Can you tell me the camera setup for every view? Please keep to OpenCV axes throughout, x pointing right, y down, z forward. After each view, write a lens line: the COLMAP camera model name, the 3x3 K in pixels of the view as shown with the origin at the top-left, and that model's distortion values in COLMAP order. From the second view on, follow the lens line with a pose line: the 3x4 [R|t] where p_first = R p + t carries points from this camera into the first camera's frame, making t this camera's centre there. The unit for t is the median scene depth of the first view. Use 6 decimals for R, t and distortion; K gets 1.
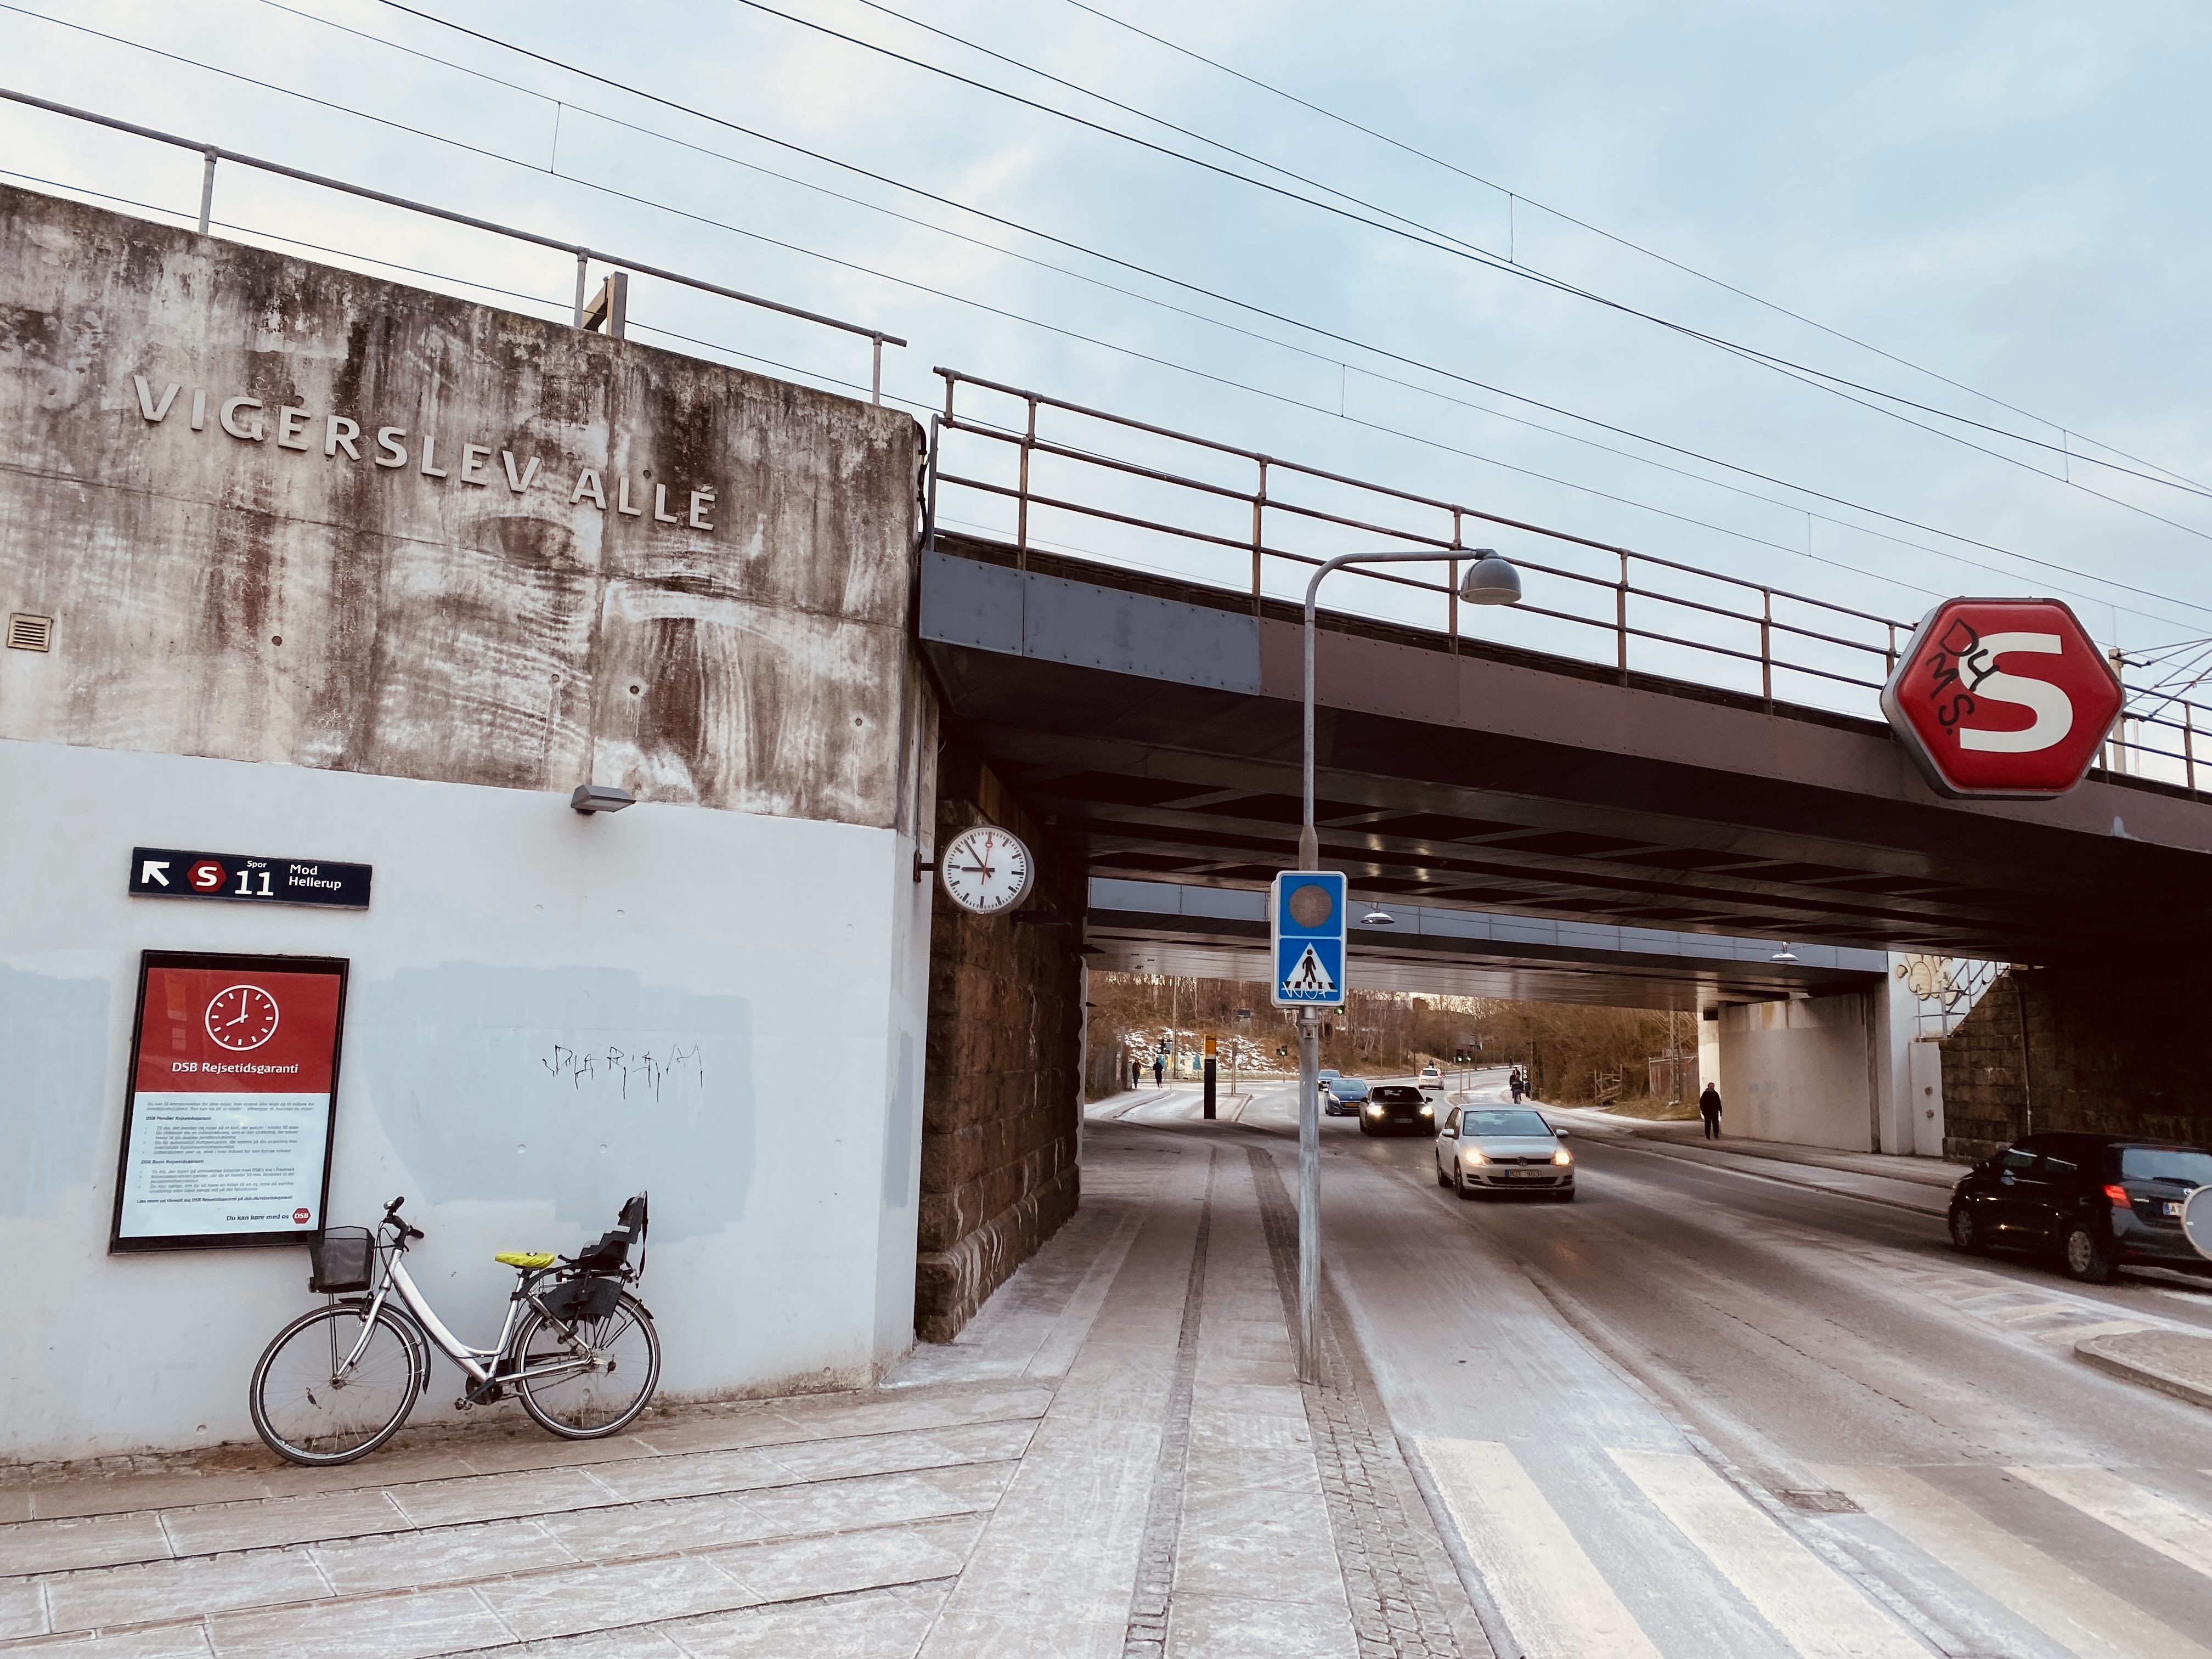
lens RADIAL K [[1716.8, 0, 1105.7], [0, 1716.8, 805.7], [0, 0, 1]] dist [0.032955, -0.025692]
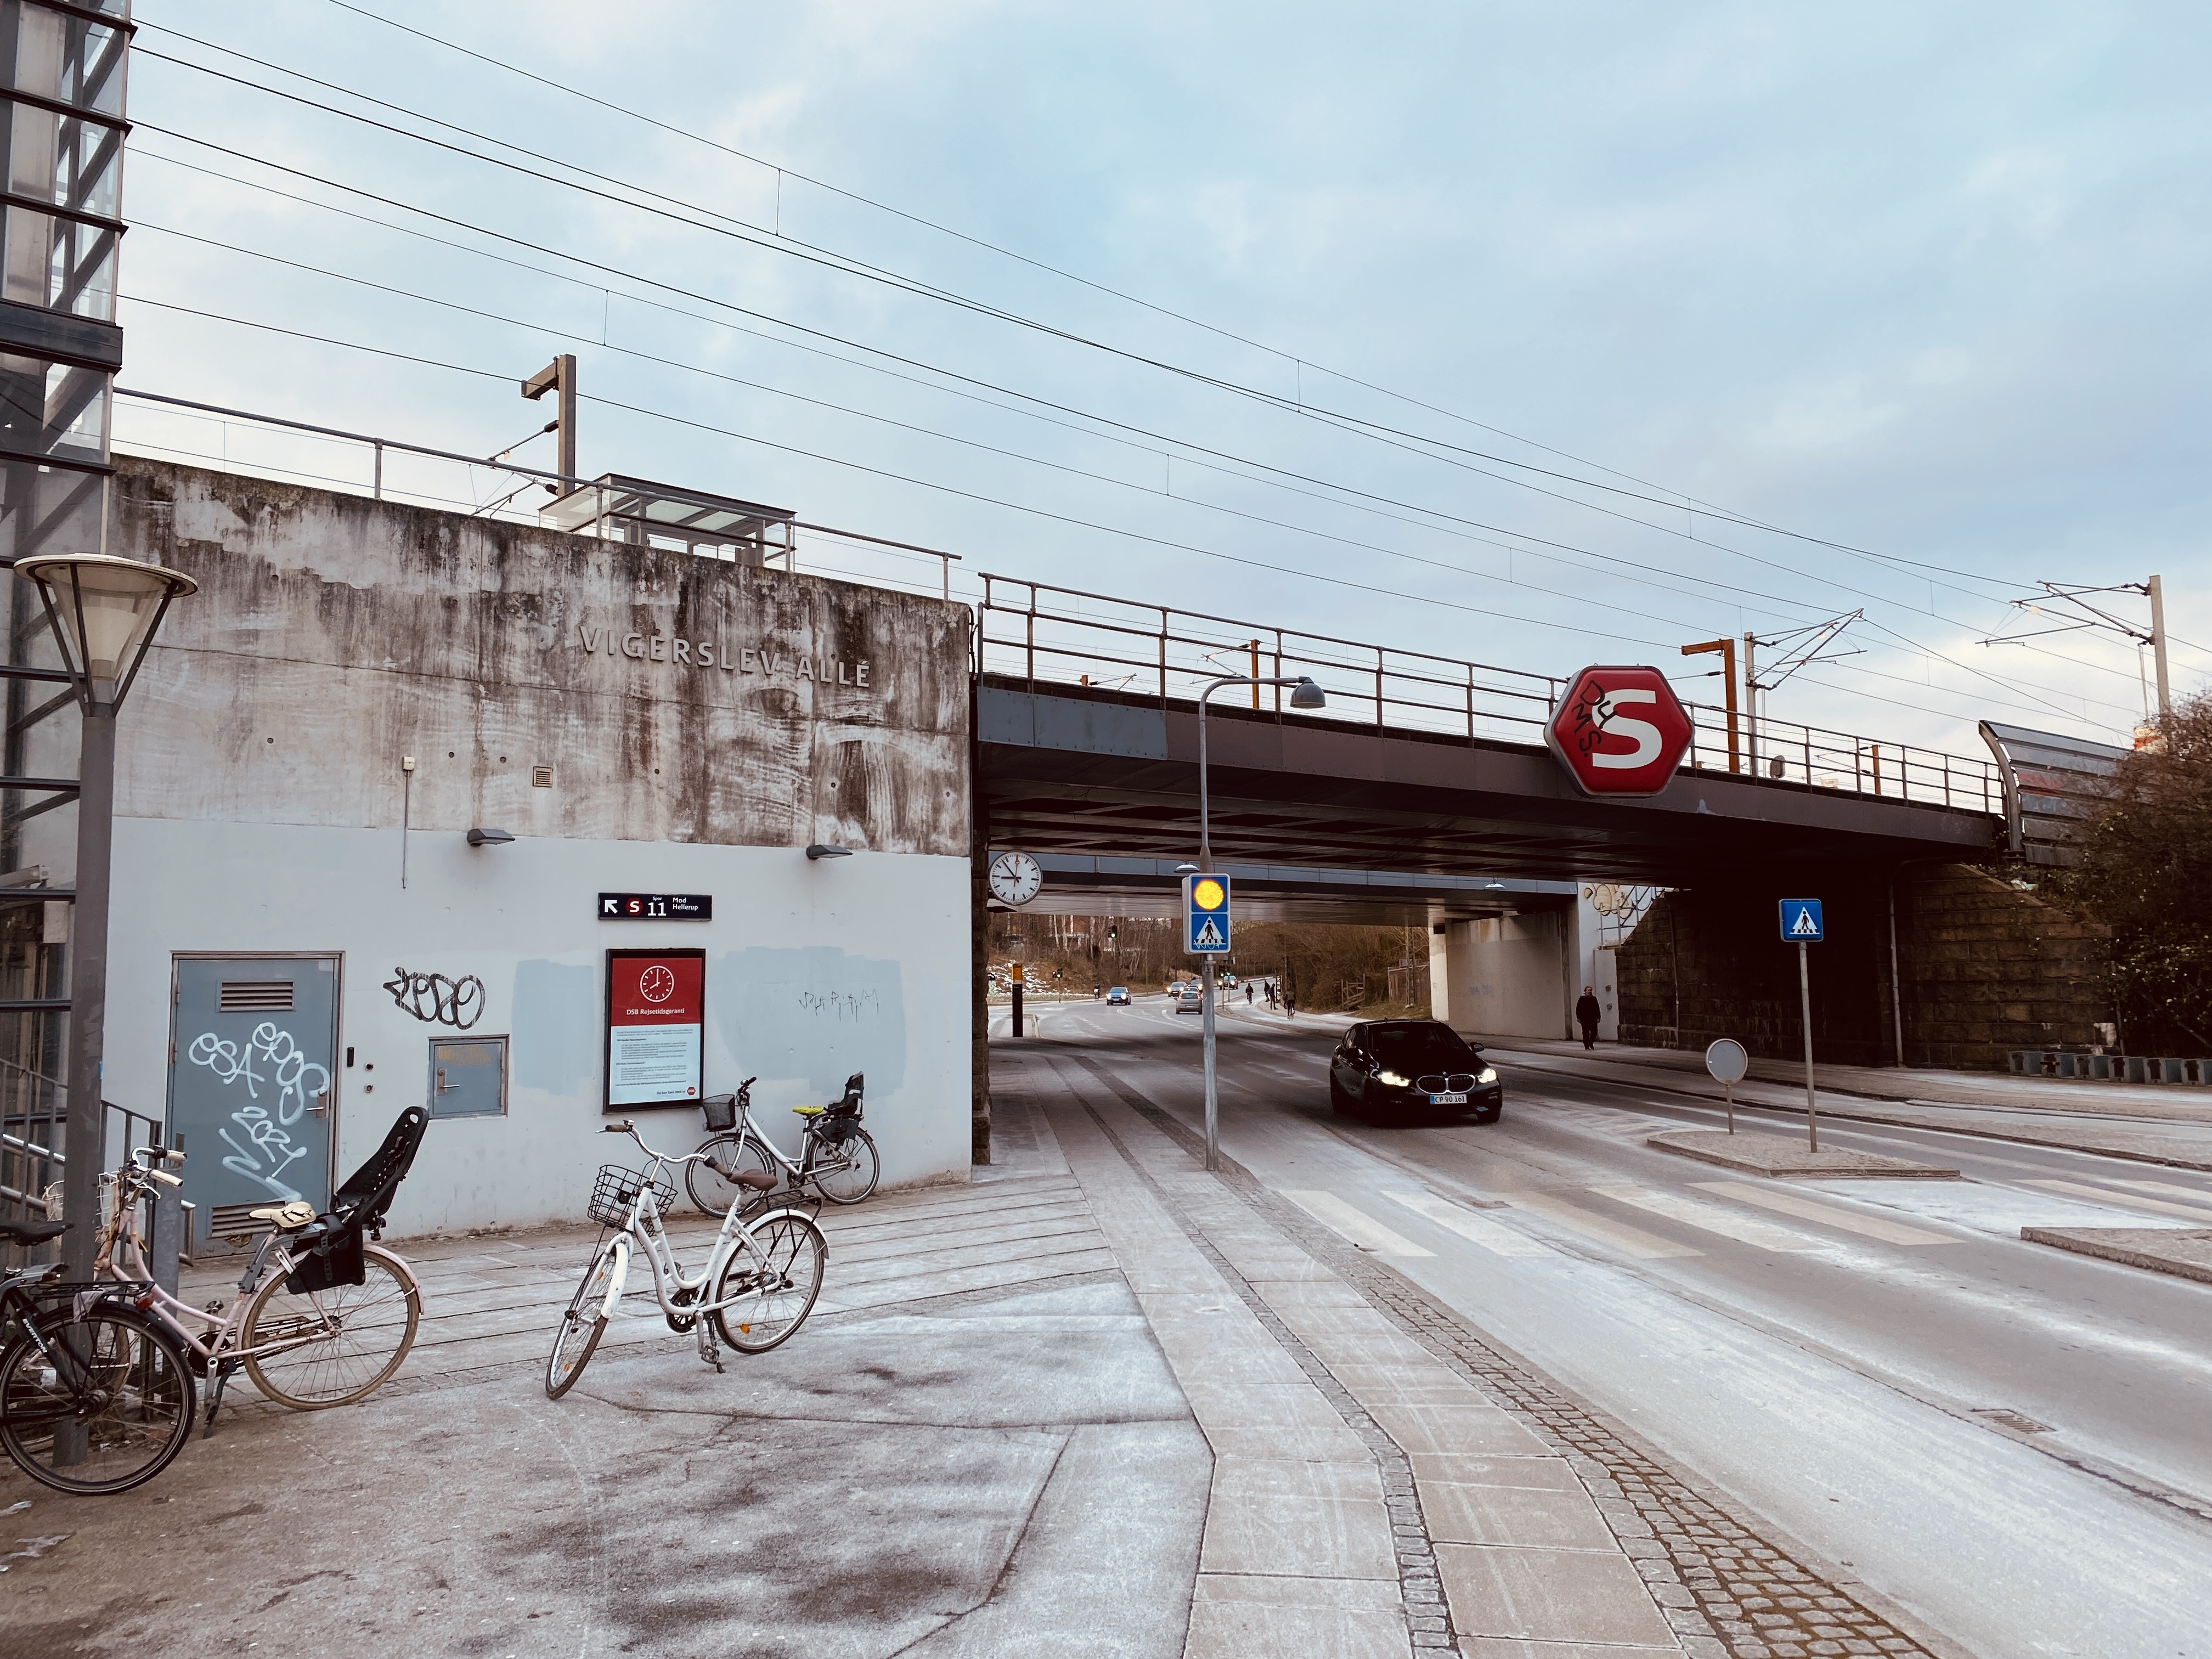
lens RADIAL K [[1661.5, 0, 1124.9], [0, 1661.5, 818.5], [0, 0, 1]] dist [0.080632, -0.077406]
pose [[0.988573, -0.021051, 0.149263, -0.232773], [0.013798, 0.998681, 0.049460, -0.111357], [-0.150107, -0.046835, 0.987560, -0.681485]]
